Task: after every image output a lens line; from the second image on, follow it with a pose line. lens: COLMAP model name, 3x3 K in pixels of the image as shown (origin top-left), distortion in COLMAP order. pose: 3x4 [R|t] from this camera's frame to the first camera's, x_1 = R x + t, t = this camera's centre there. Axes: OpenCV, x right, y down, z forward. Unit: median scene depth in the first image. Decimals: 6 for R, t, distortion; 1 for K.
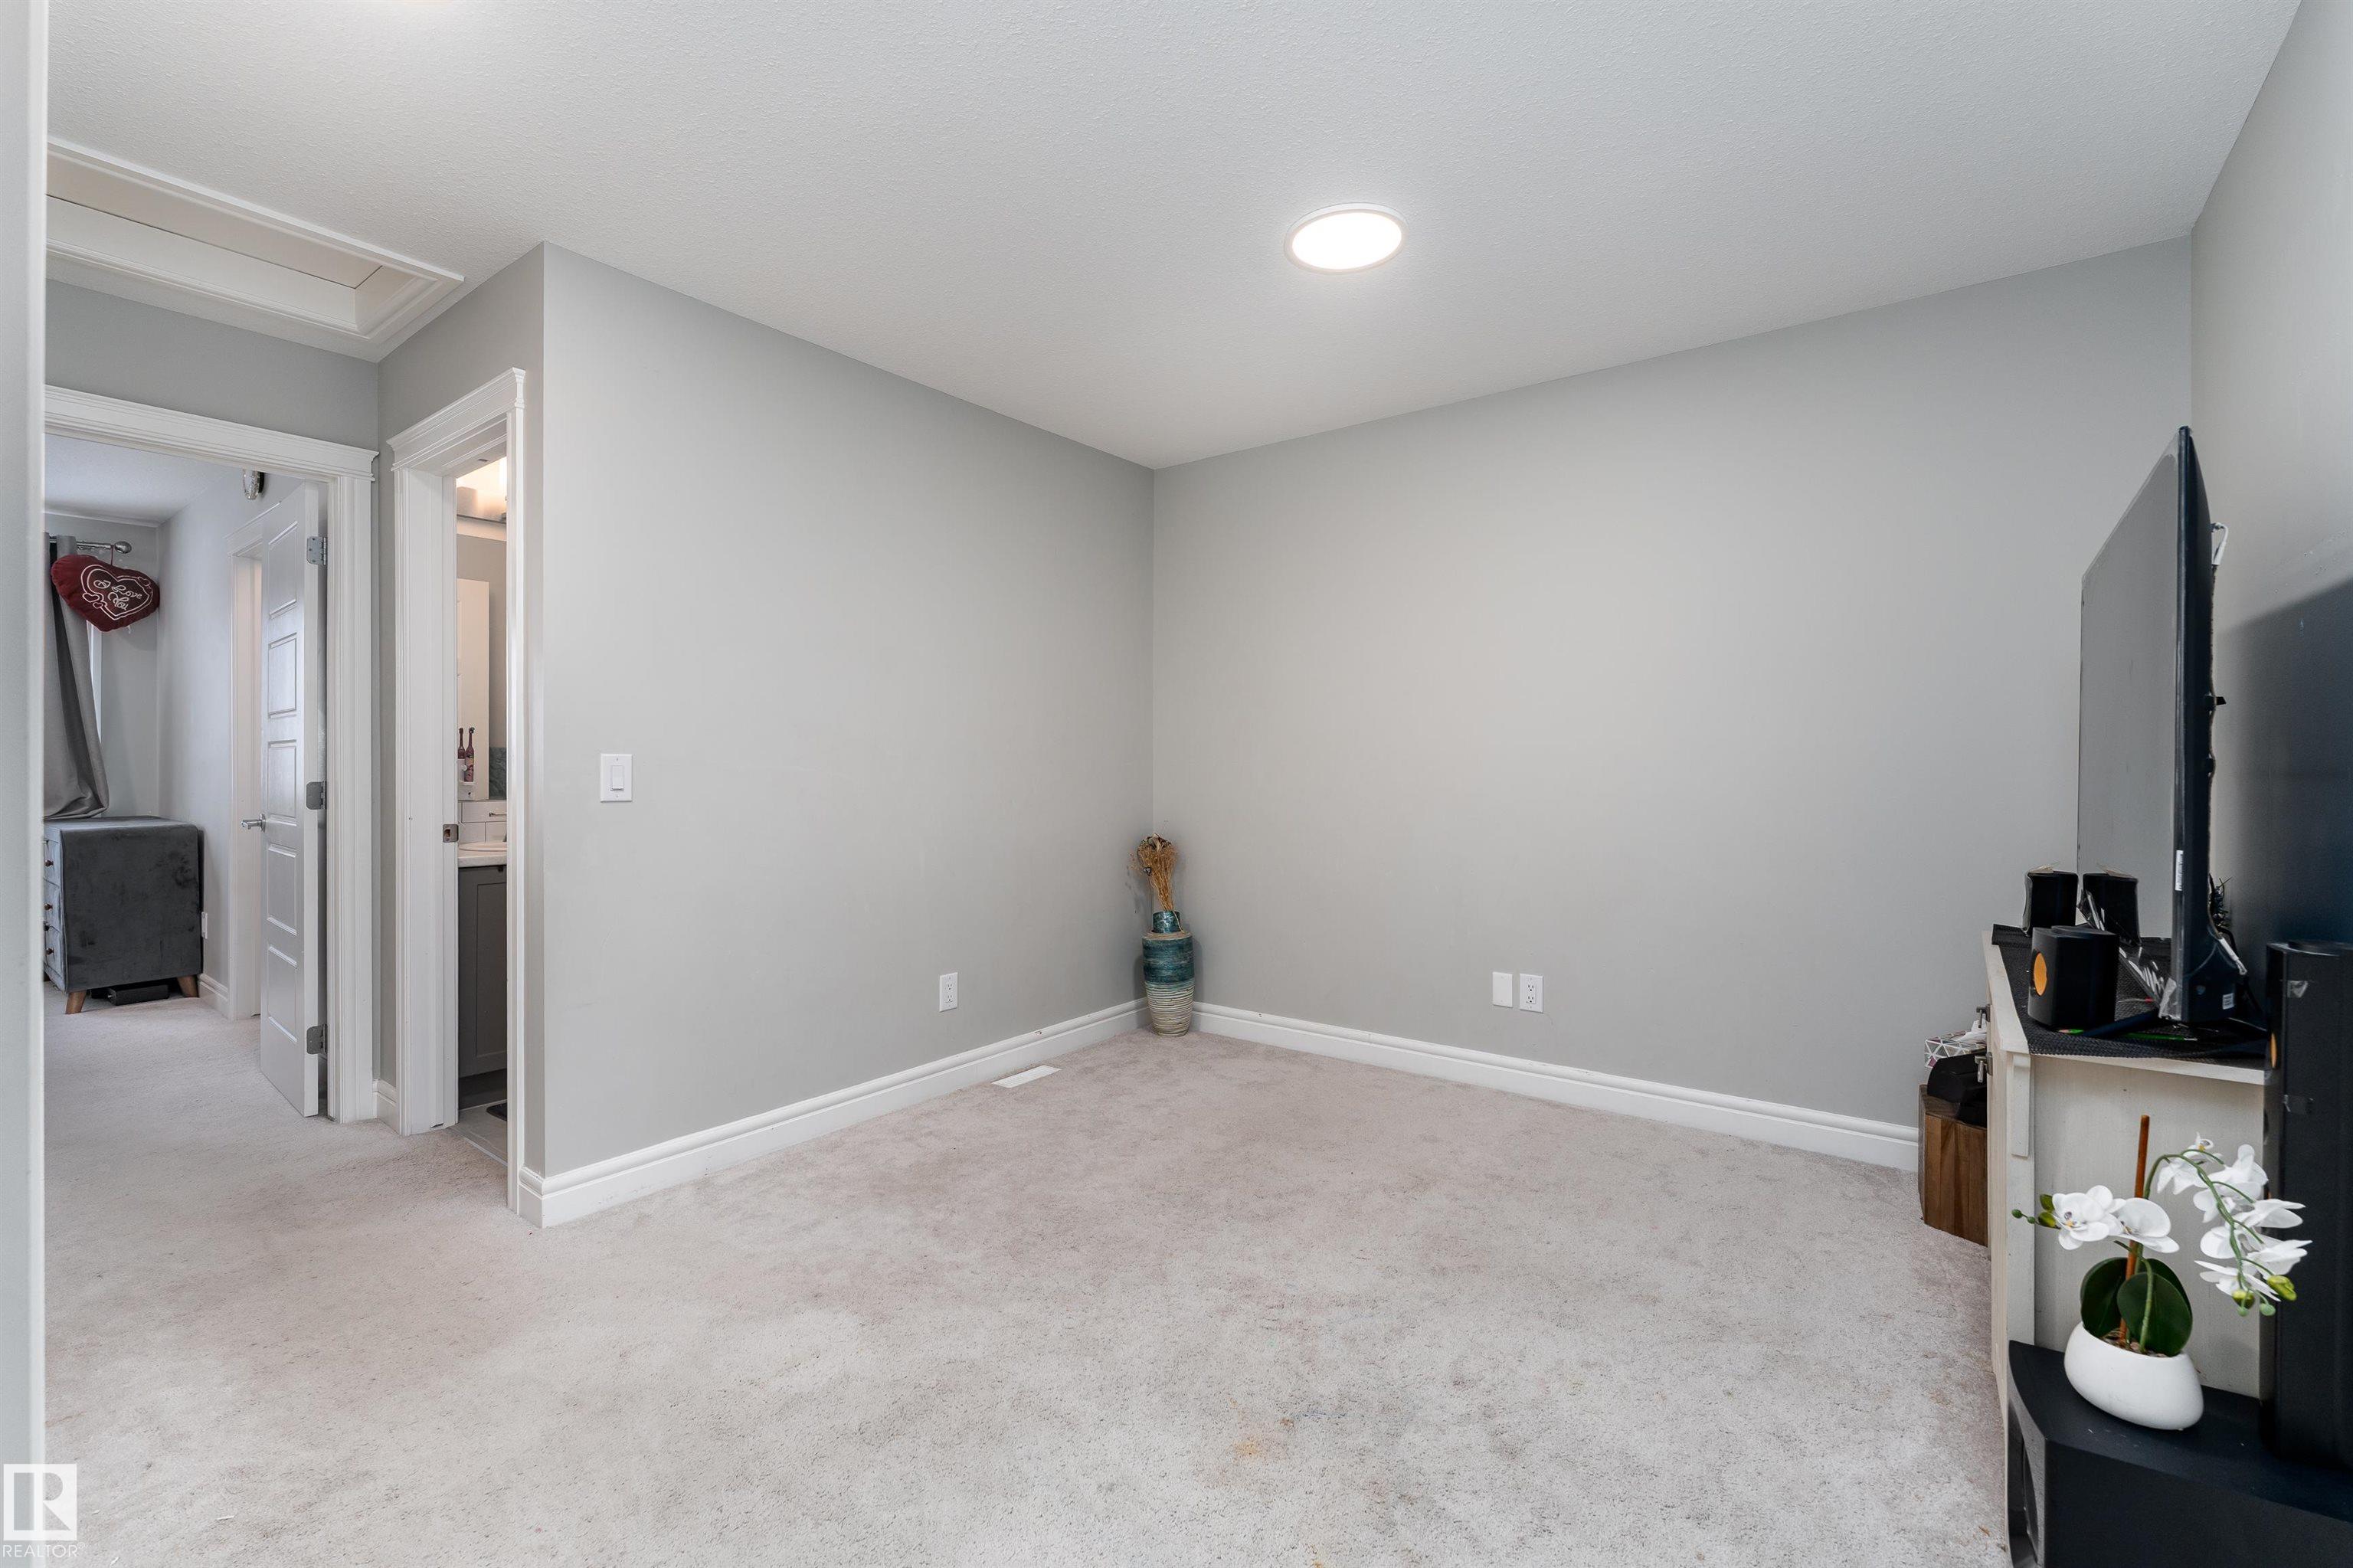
lens RADIAL K [[1002.0, 0, 1167.4], [0, 1002.0, 770.6], [0, 0, 1]] dist [0.000465, -0.000078]
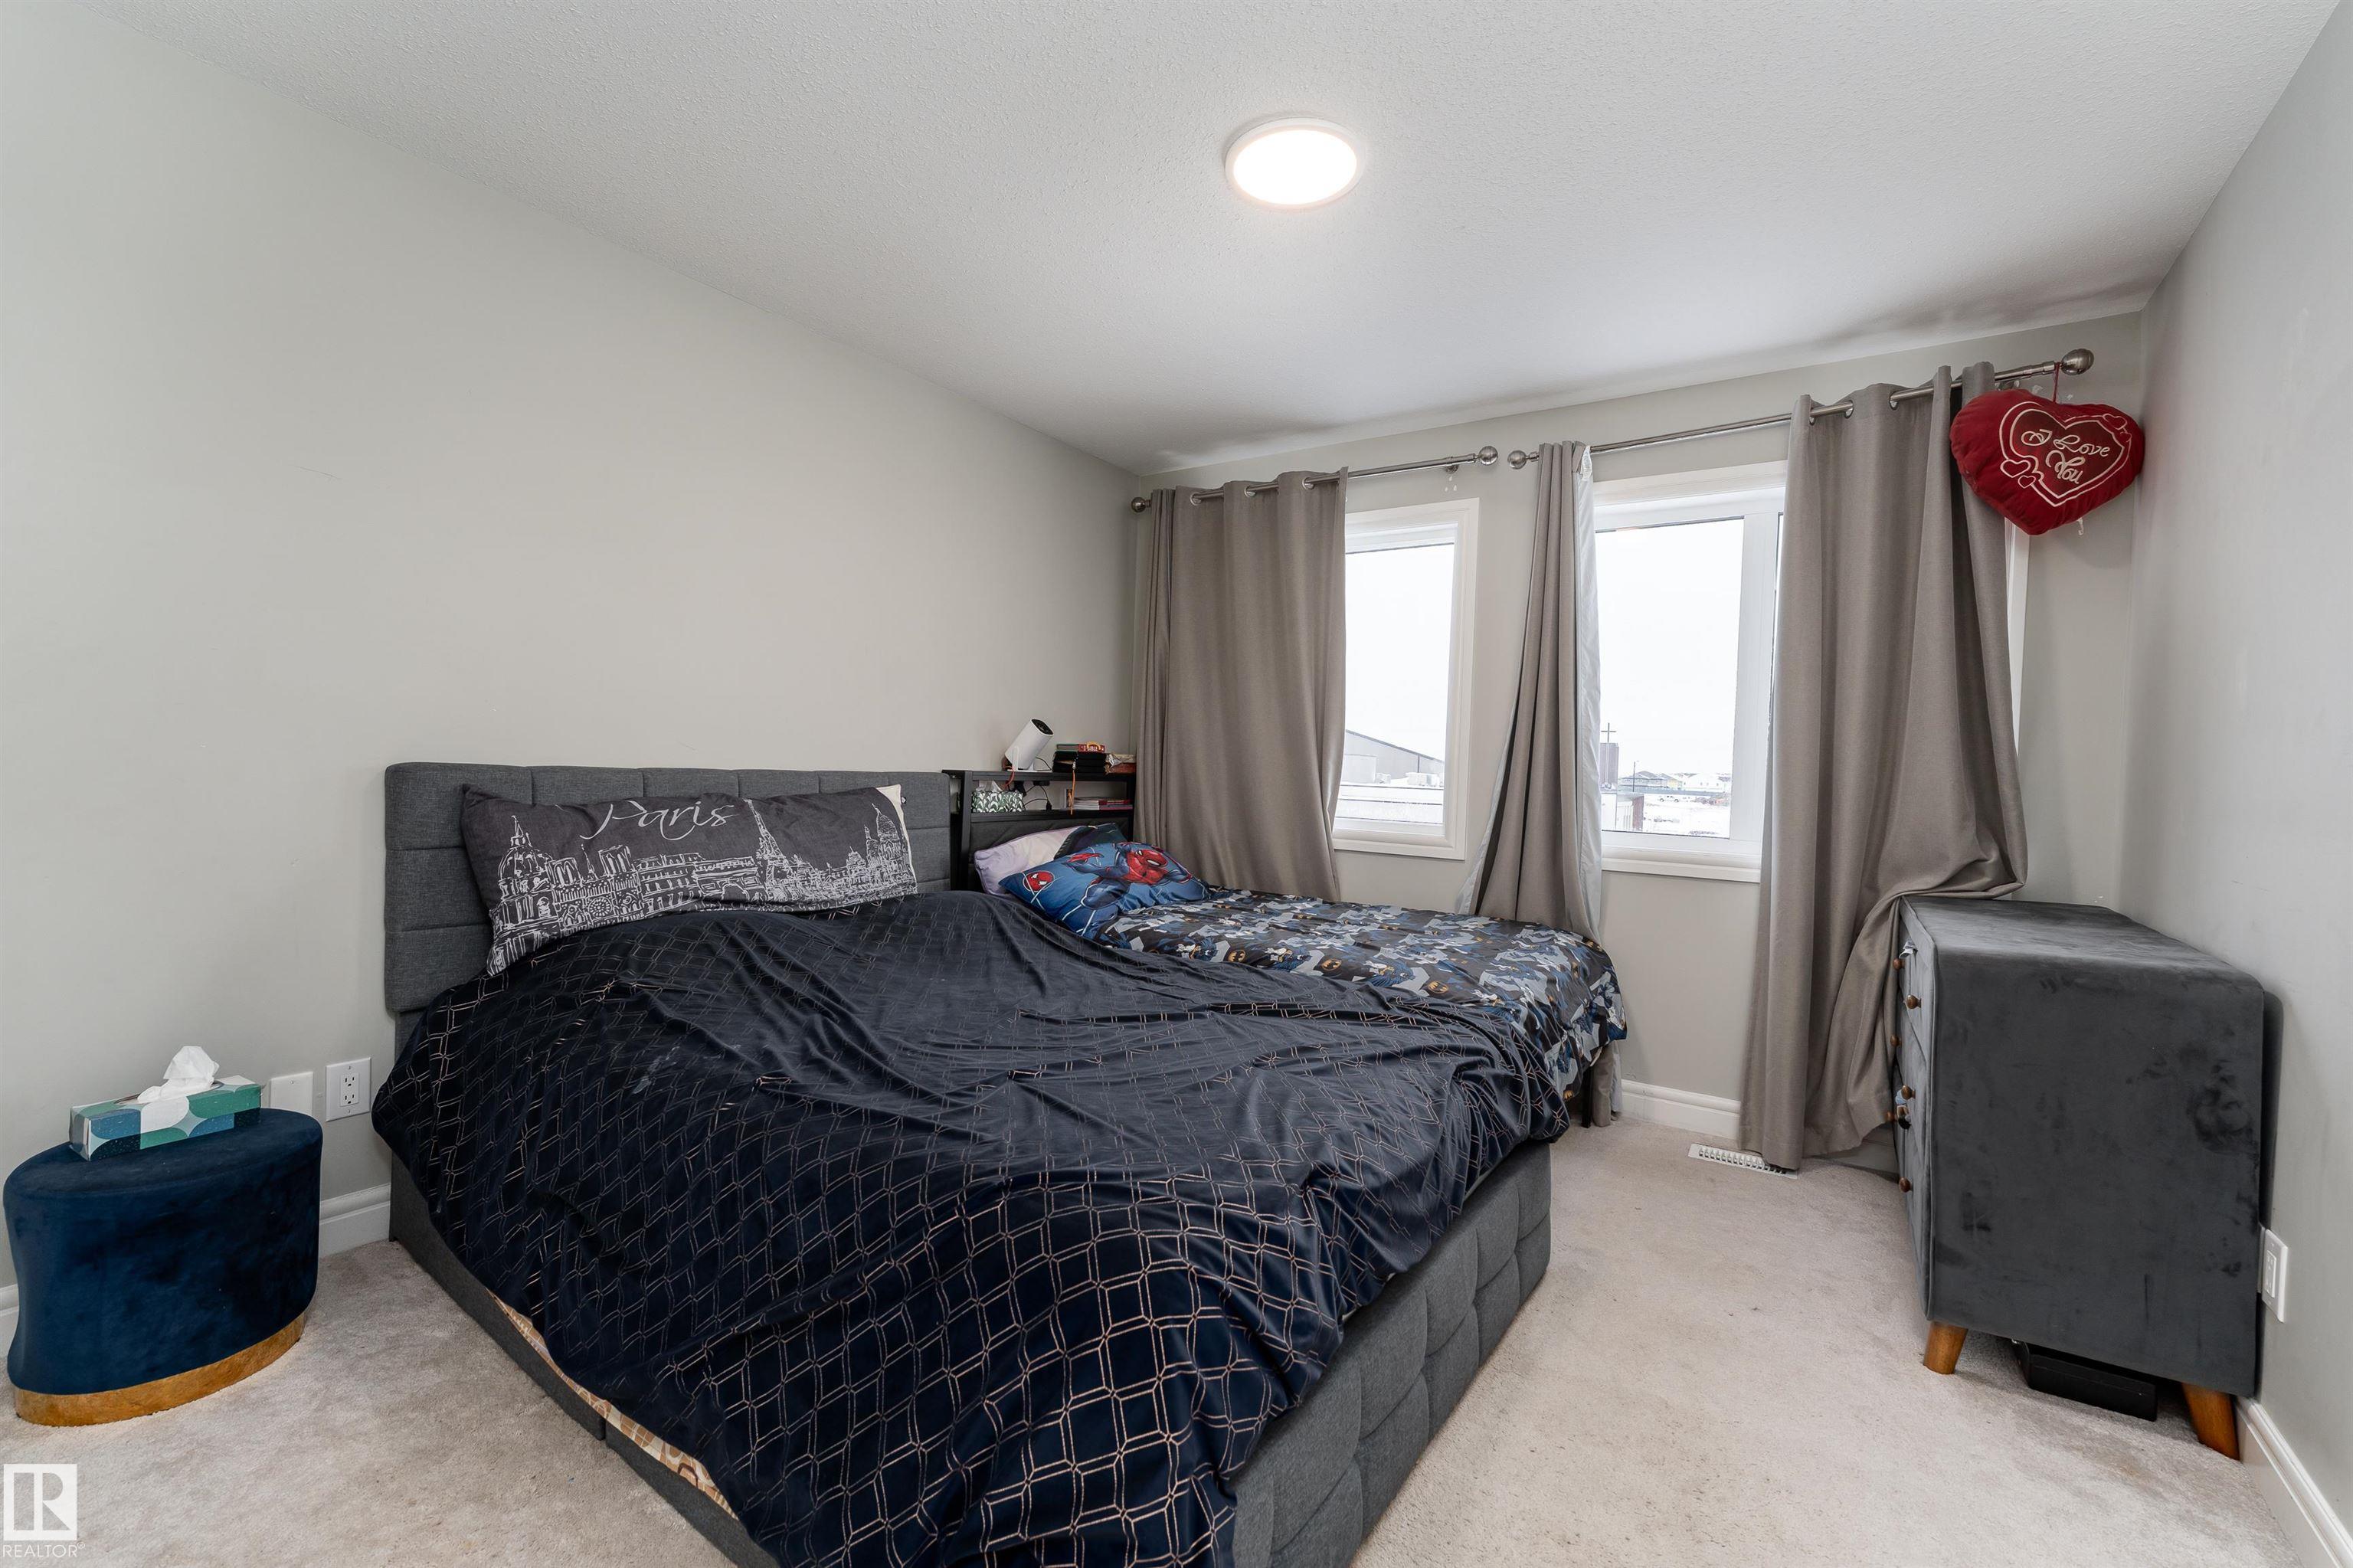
lens RADIAL K [[1002.0, 0, 1167.4], [0, 1002.0, 770.6], [0, 0, 1]] dist [0.000465, -0.000078]
pose [[0.061052, 0.005815, -0.998118, -0.583710], [-0.044585, 0.999001, 0.003093, -0.002292], [0.997138, 0.044313, 0.061250, 0.539373]]
